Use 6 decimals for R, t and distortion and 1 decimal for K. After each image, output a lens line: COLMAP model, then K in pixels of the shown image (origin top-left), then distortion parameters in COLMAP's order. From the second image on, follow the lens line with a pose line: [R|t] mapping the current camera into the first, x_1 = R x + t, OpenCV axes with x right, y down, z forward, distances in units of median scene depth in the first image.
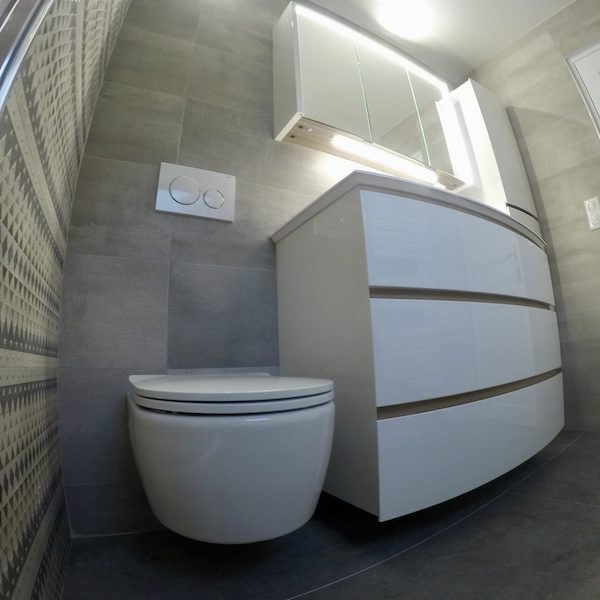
lens RADIAL K [[375.8, 0, 311.9], [0, 375.8, 292.3], [0, 0, 1]] dist [-0.210217, 0.039258]
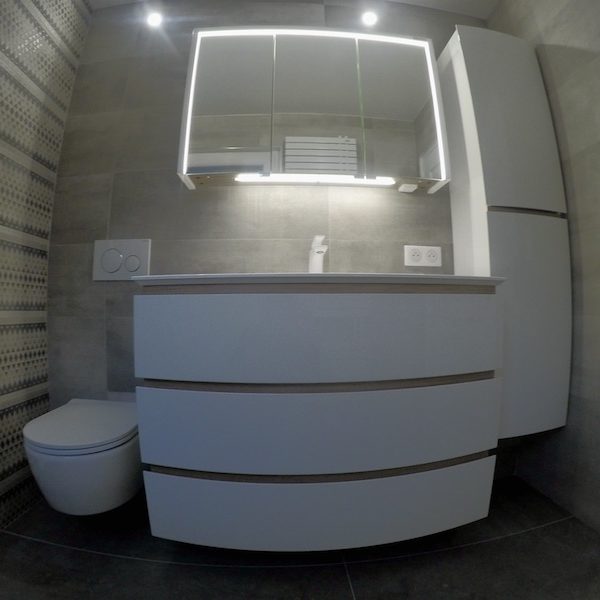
lens RADIAL K [[375.8, 0, 311.9], [0, 375.8, 292.3], [0, 0, 1]] dist [-0.210217, 0.039258]
pose [[0.876294, 0.032938, -0.480649, 0.619569], [0.063440, 0.981084, 0.182892, -0.243982], [0.477581, -0.190759, 0.857629, 0.156640]]
